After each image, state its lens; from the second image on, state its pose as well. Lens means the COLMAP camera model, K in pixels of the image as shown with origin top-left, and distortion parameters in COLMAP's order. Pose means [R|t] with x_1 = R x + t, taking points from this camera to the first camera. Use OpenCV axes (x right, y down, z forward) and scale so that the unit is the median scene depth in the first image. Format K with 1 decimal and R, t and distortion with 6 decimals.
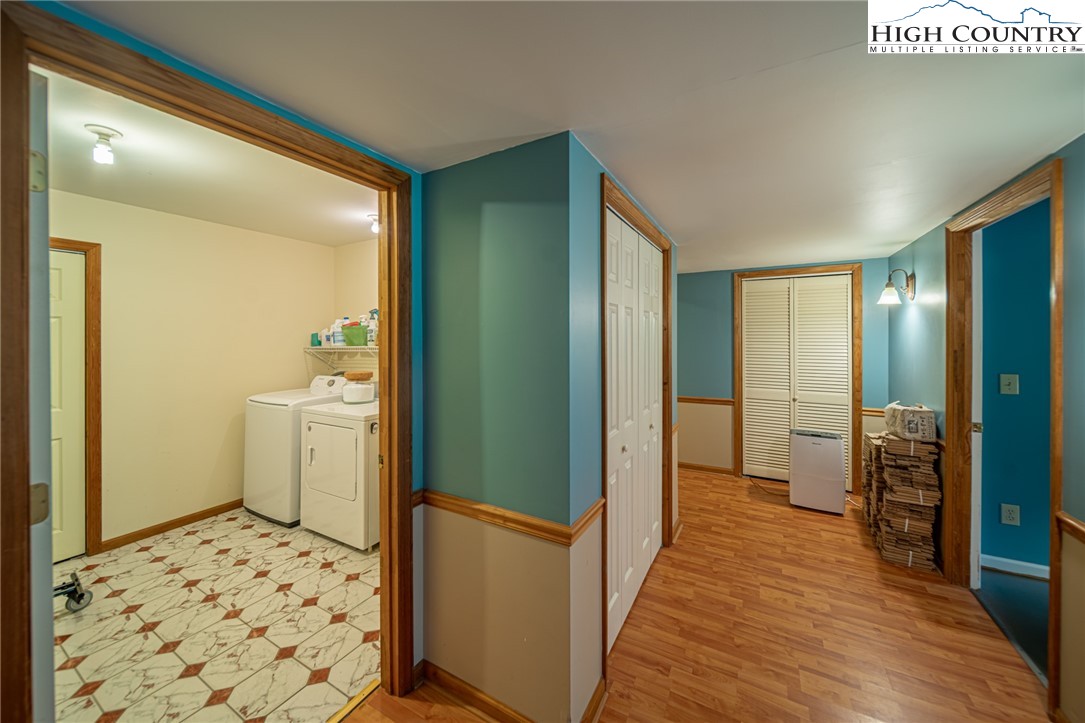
lens RADIAL K [[411.6, 0, 520.7], [0, 411.6, 336.8], [0, 0, 1]] dist [-0.016451, -0.000279]
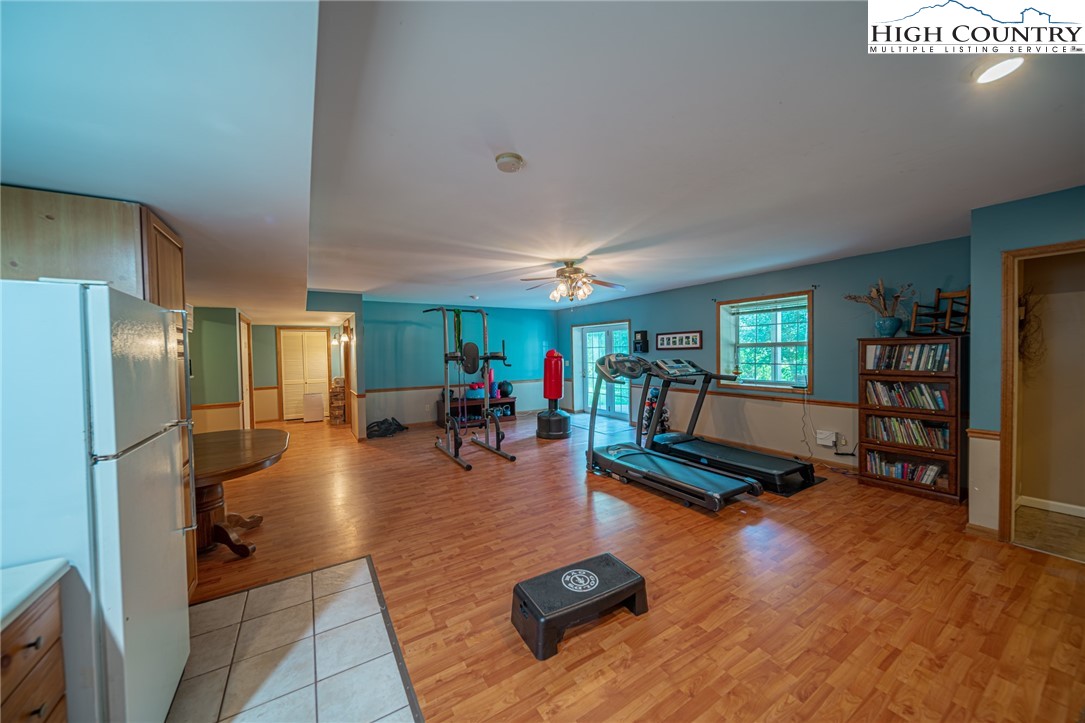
lens RADIAL K [[382.1, 0, 539.2], [0, 382.1, 356.1], [0, 0, 1]] dist [-0.004251, 0.000019]
pose [[0.459660, -0.025159, 0.887738, -0.679142], [0.019481, 0.999644, 0.018243, -0.013052], [-0.887881, 0.008908, 0.459987, -1.241685]]
